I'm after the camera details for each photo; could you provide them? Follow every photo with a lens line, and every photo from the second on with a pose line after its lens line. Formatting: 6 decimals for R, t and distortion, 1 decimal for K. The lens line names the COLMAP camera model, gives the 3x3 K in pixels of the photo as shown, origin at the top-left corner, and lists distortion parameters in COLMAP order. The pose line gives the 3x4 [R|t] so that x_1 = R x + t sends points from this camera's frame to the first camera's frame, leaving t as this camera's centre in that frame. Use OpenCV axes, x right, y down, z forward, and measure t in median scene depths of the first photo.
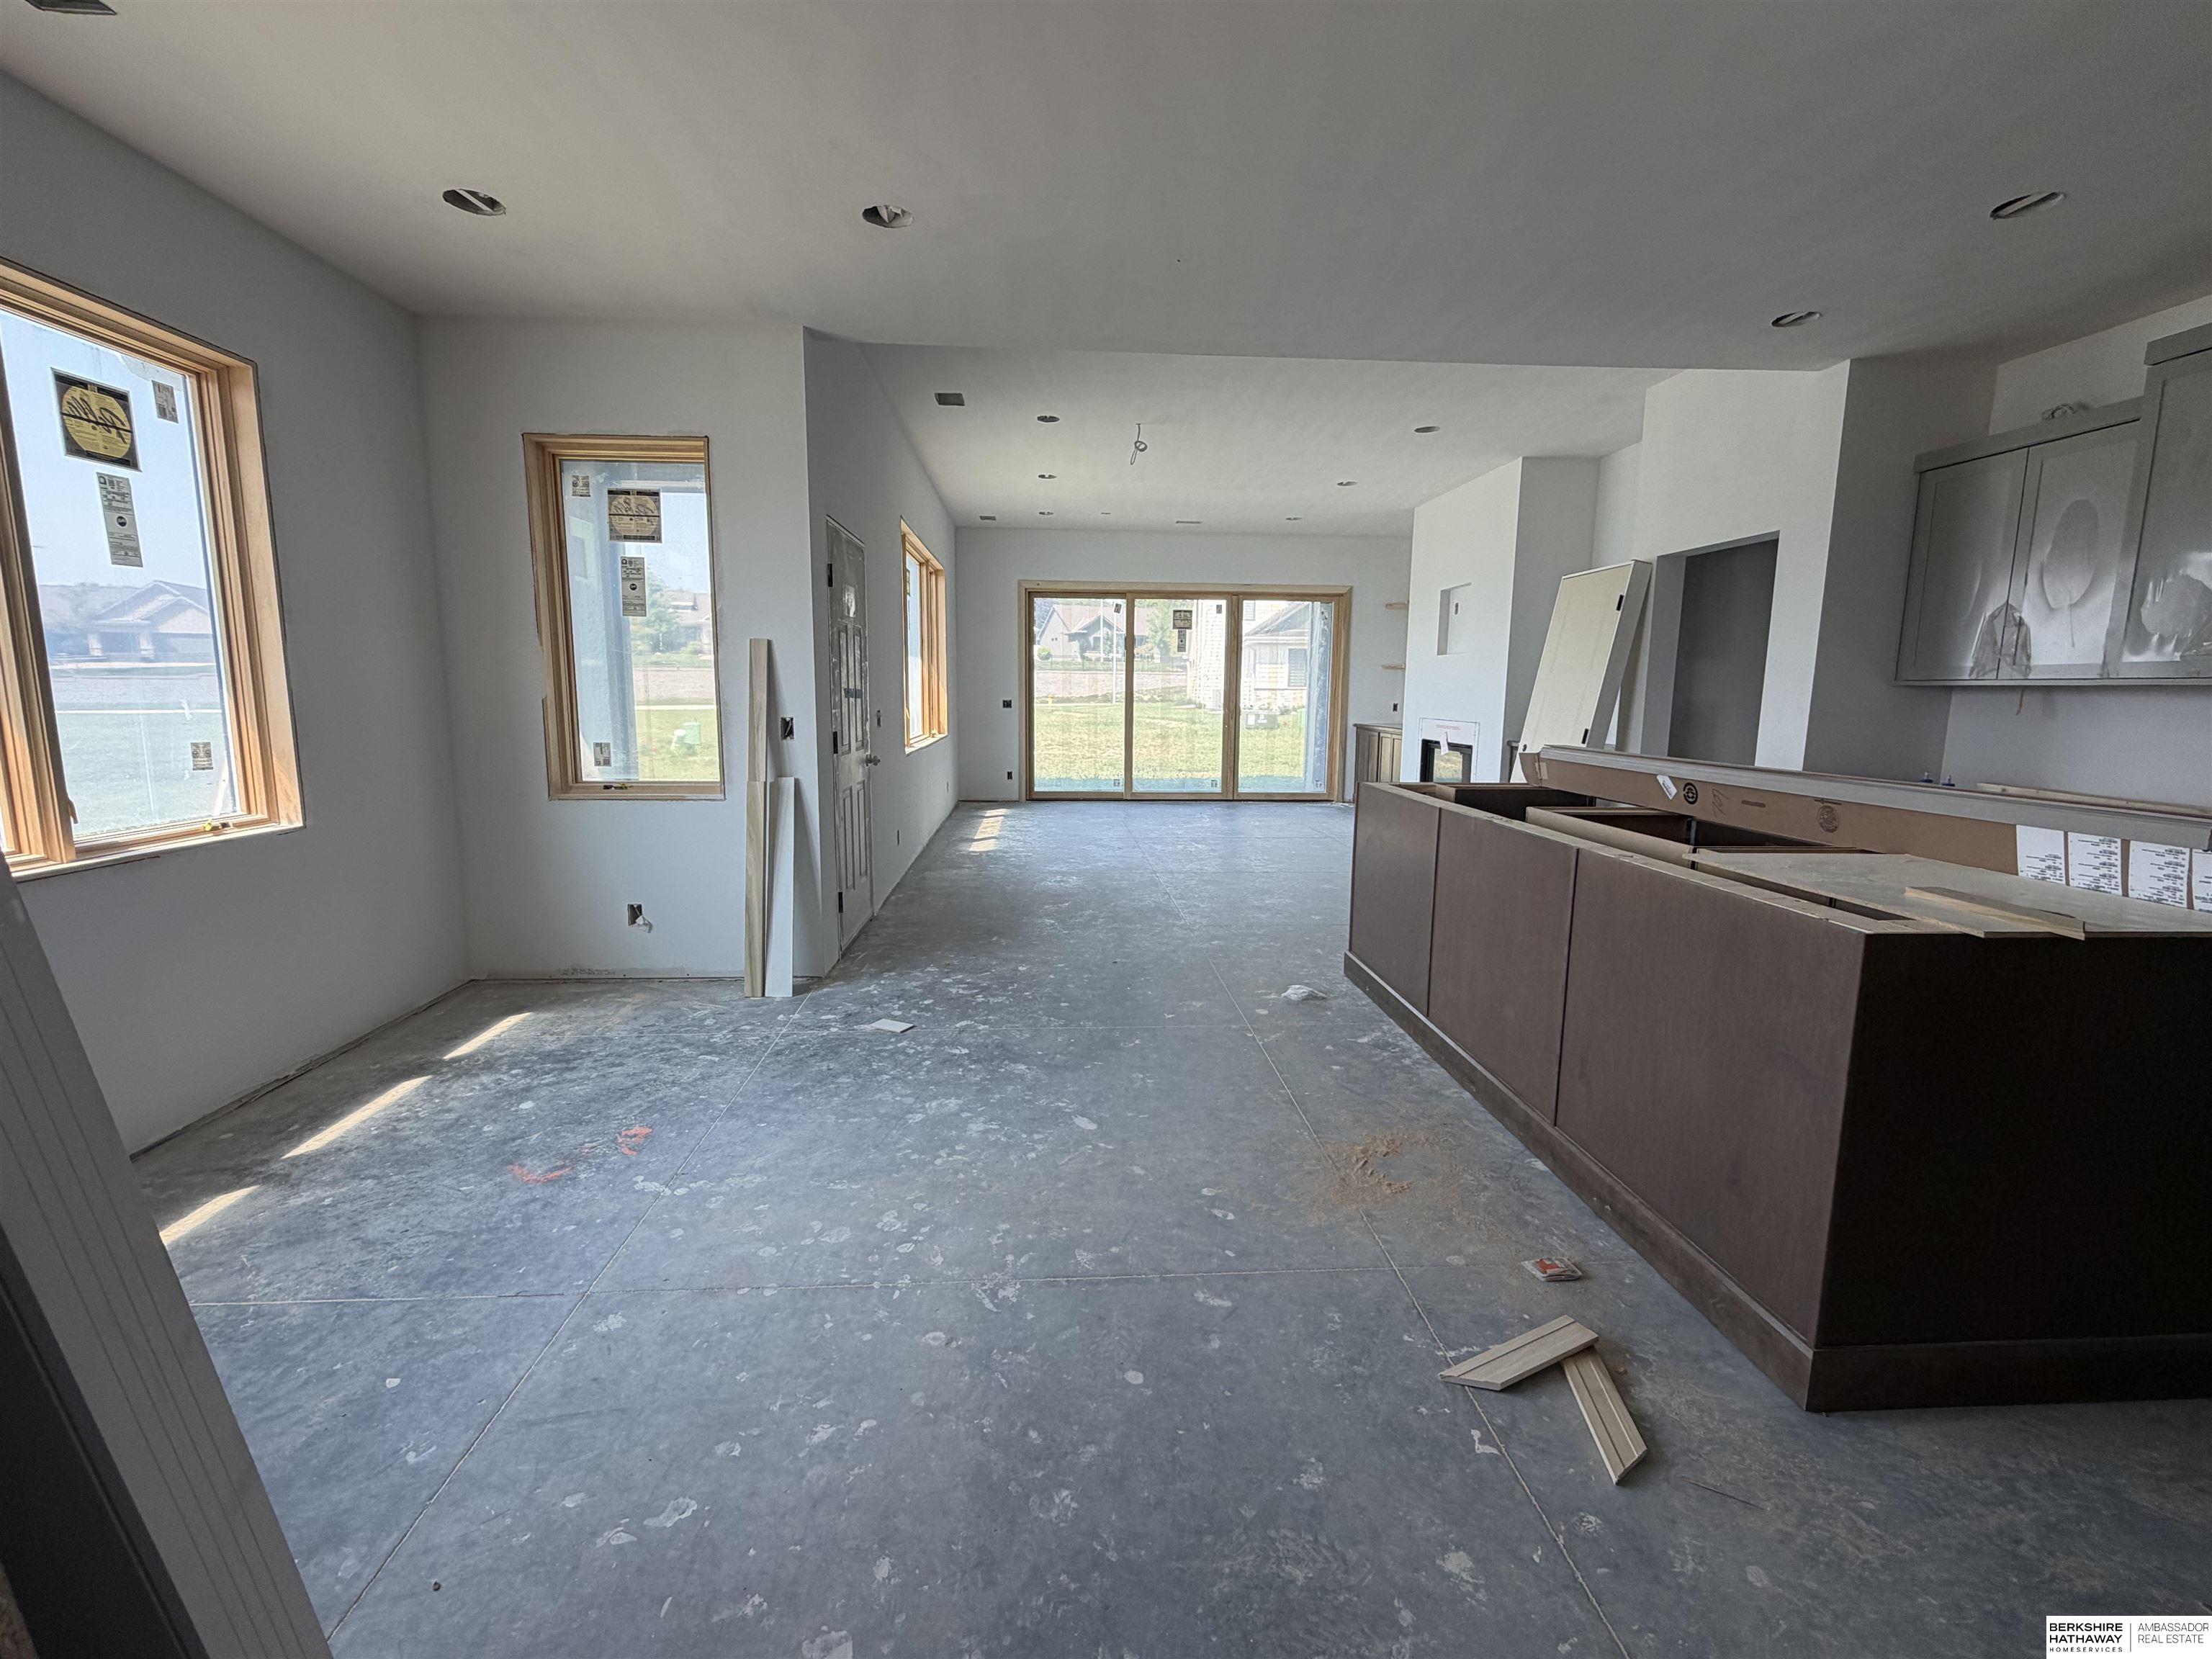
lens RADIAL K [[974.4, 0, 1106.6], [0, 974.4, 827.9], [0, 0, 1]] dist [-0.003509, 0.000762]
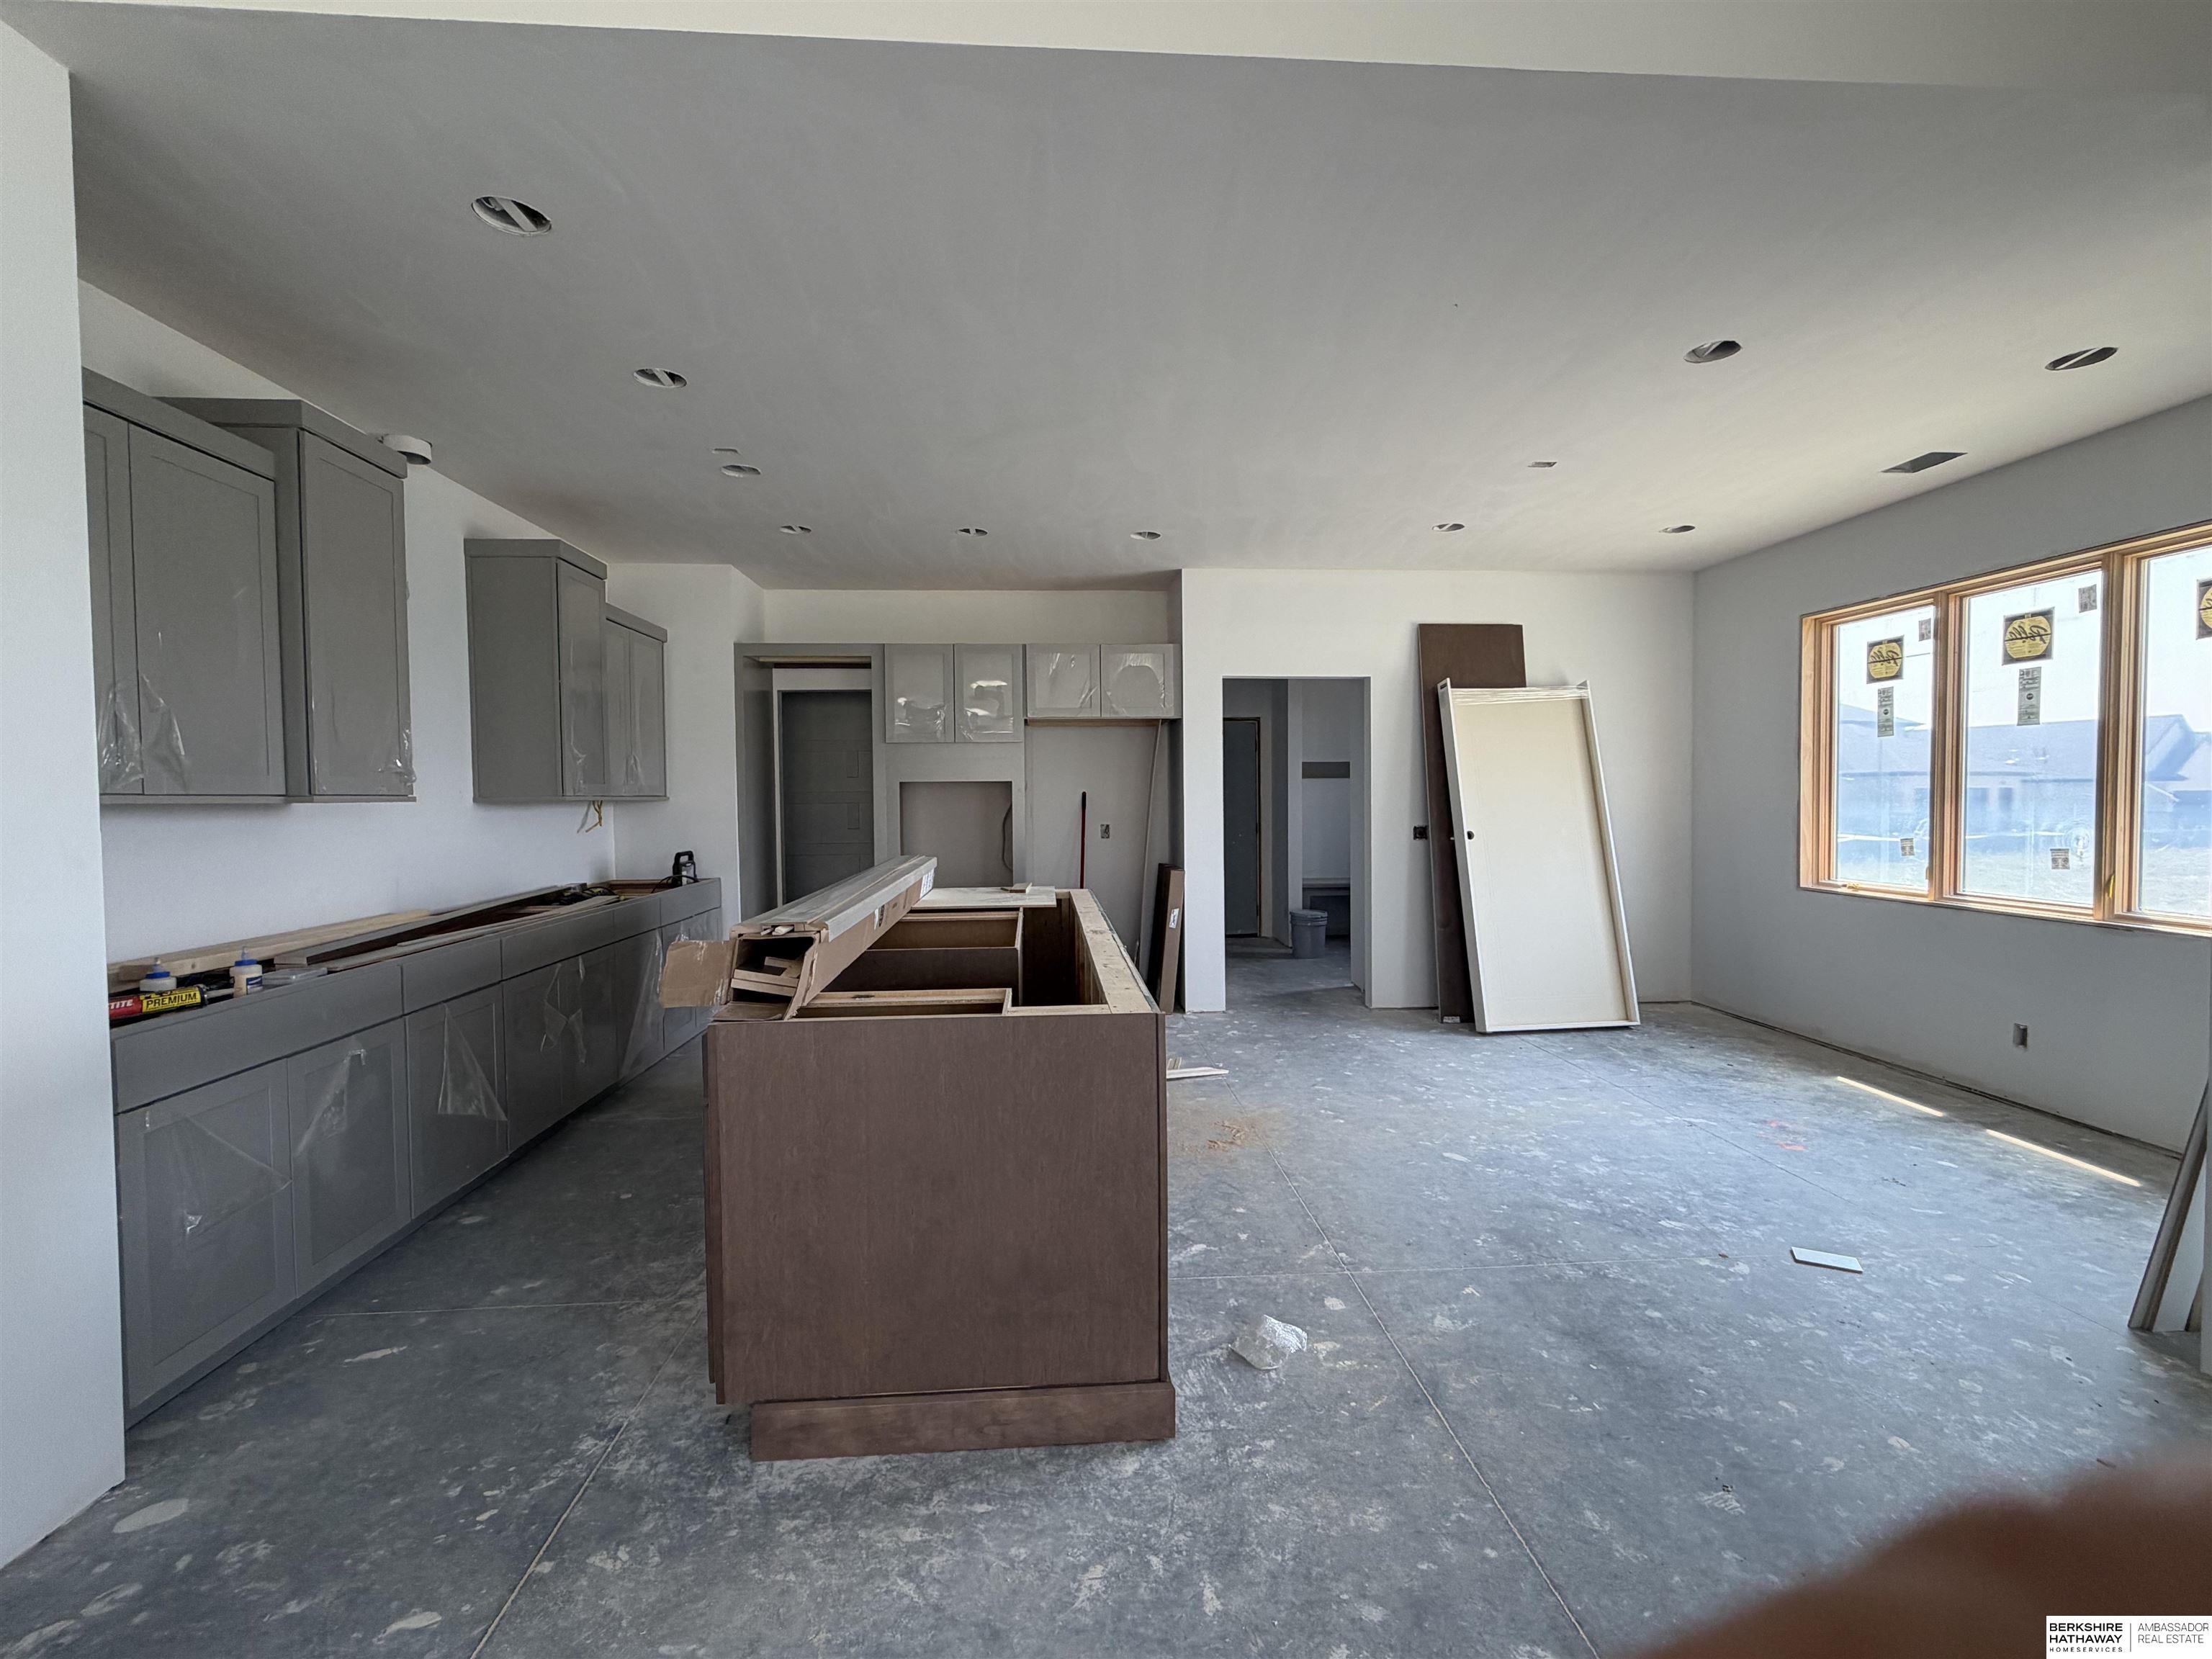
lens RADIAL K [[974.4, 0, 1101.5], [0, 974.4, 831.8], [0, 0, 1]] dist [-0.003509, 0.000762]
pose [[-0.999996, -0.001791, -0.001999, 0.384120], [-0.002120, 0.983769, 0.179430, -0.287280], [0.001645, 0.179433, -0.983769, 1.916148]]
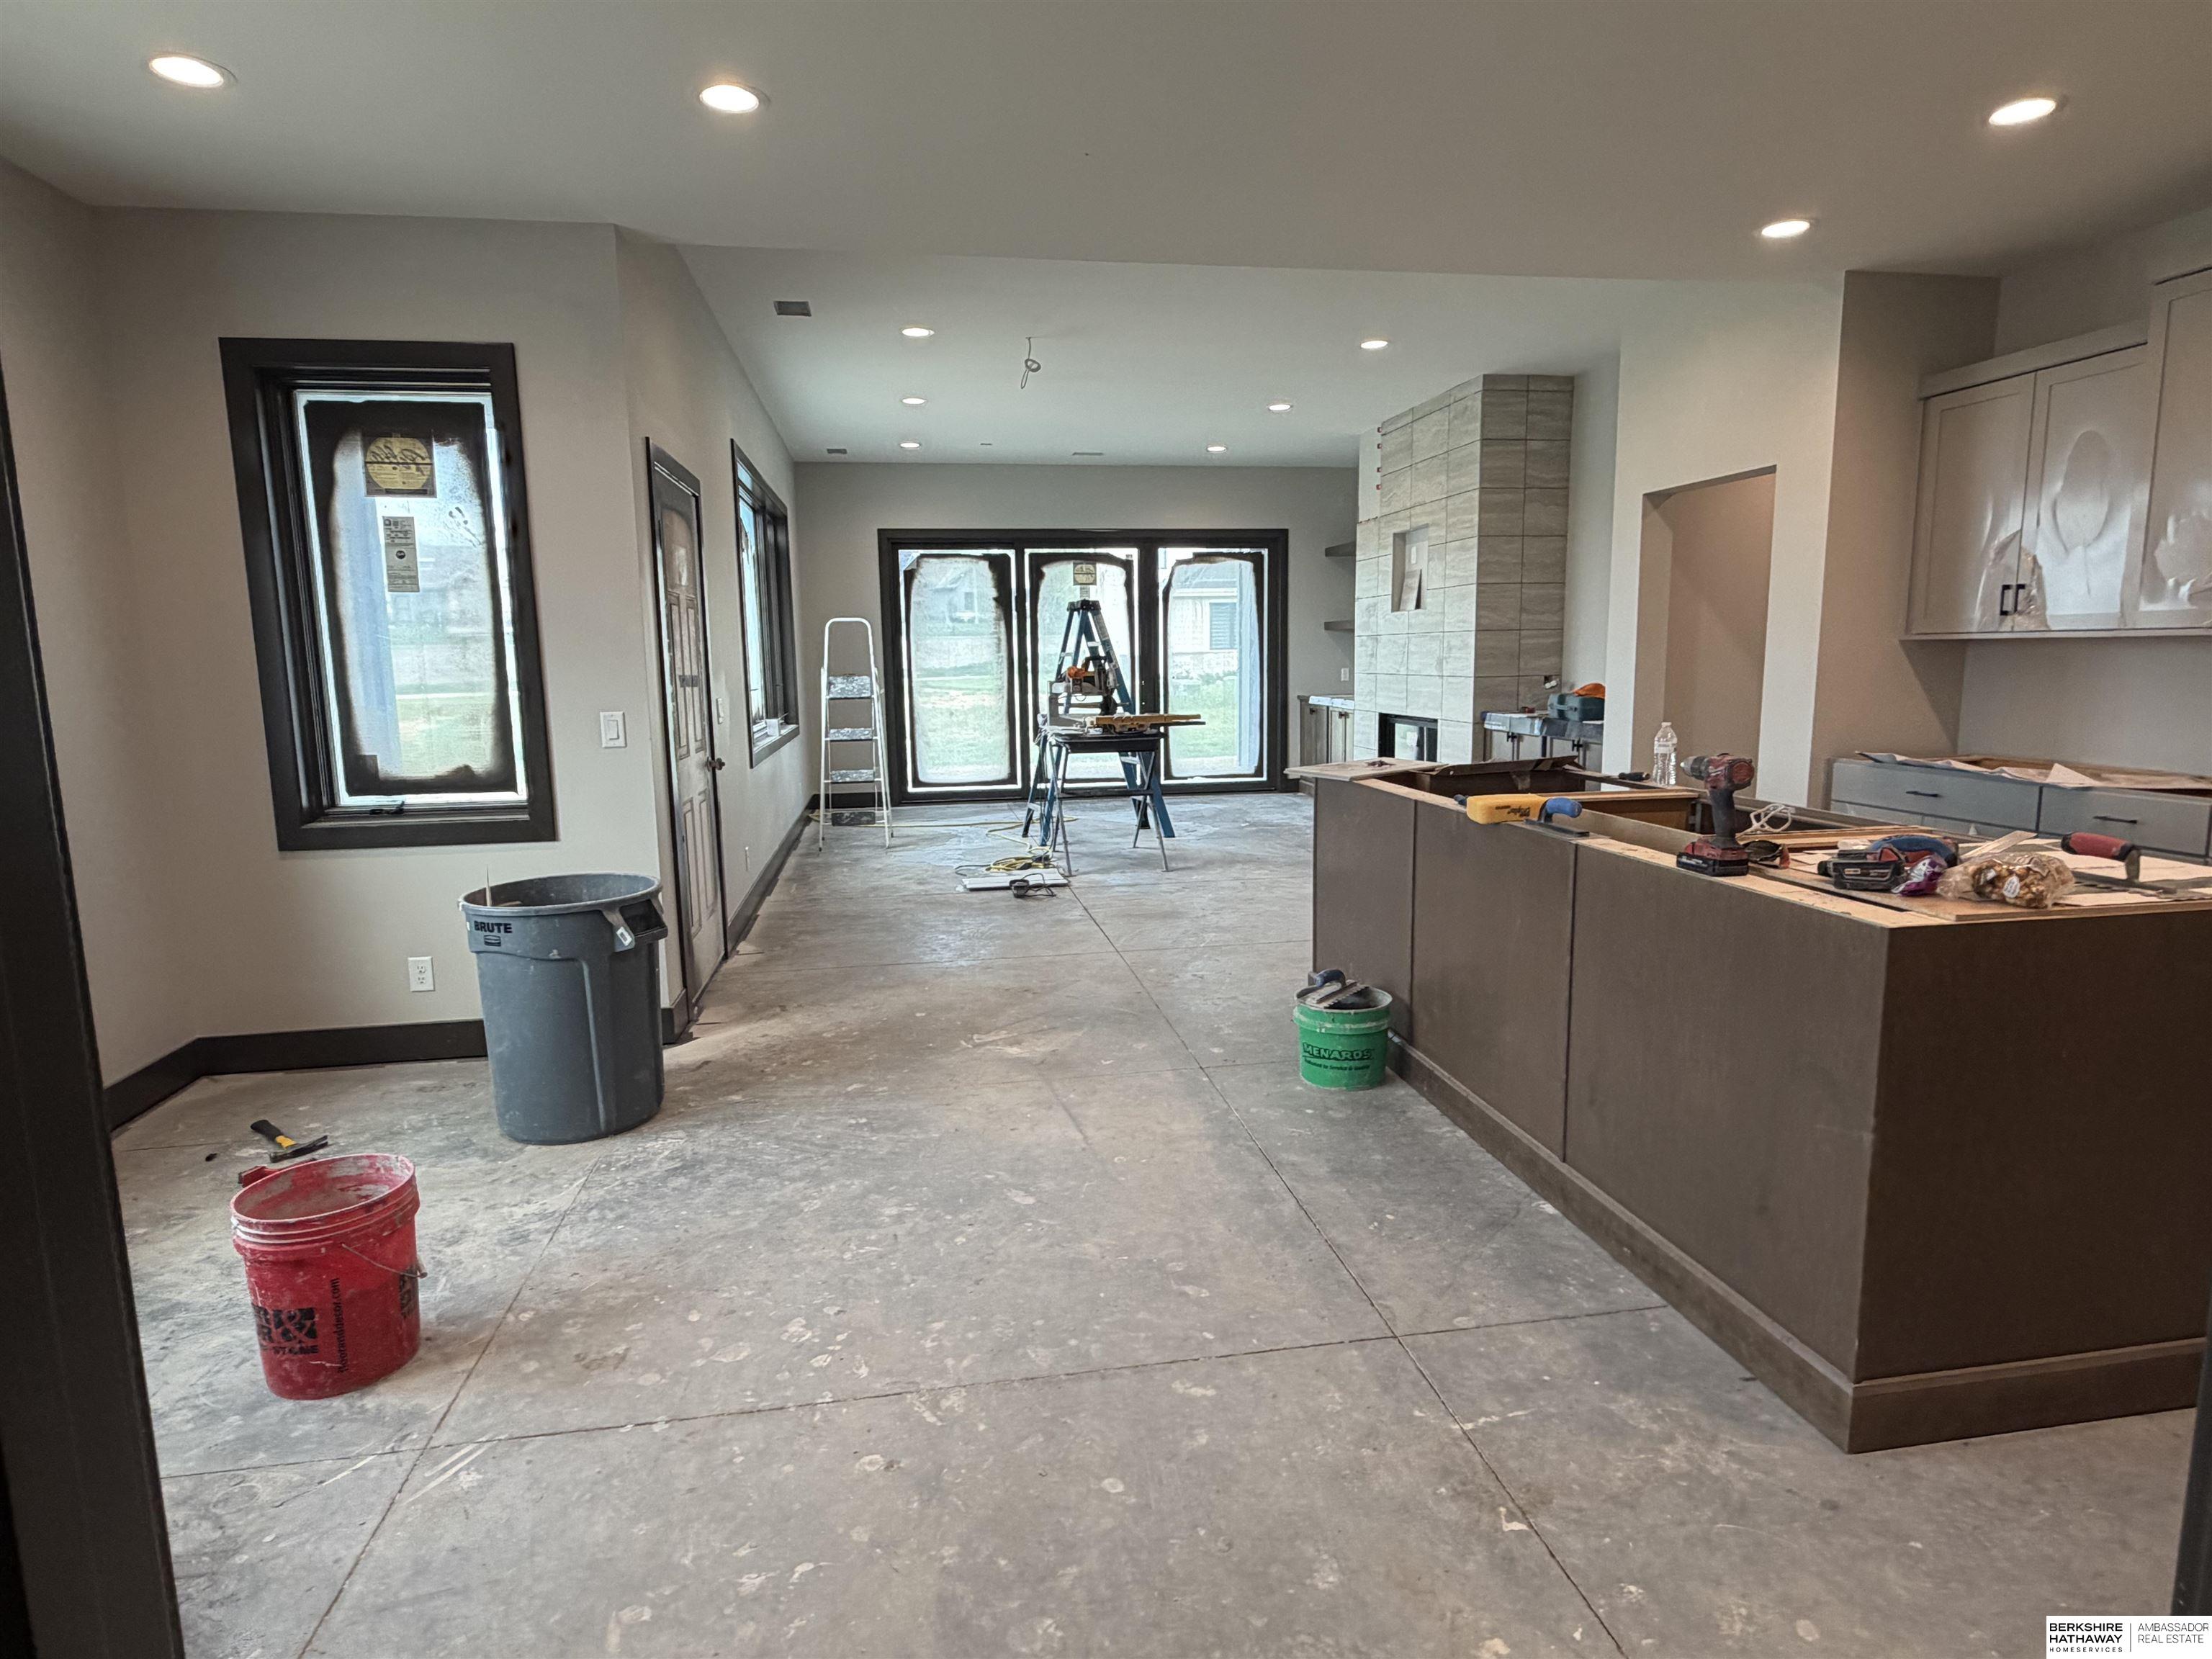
lens RADIAL K [[1217.7, 0, 1110.5], [0, 1217.7, 827.9], [0, 0, 1]] dist [-0.001023, 0.000072]
pose [[0.994334, -0.040014, 0.098481, -0.031757], [0.040116, 0.999195, 0.000951, -0.008413], [-0.098440, 0.003005, 0.995138, -0.038469]]
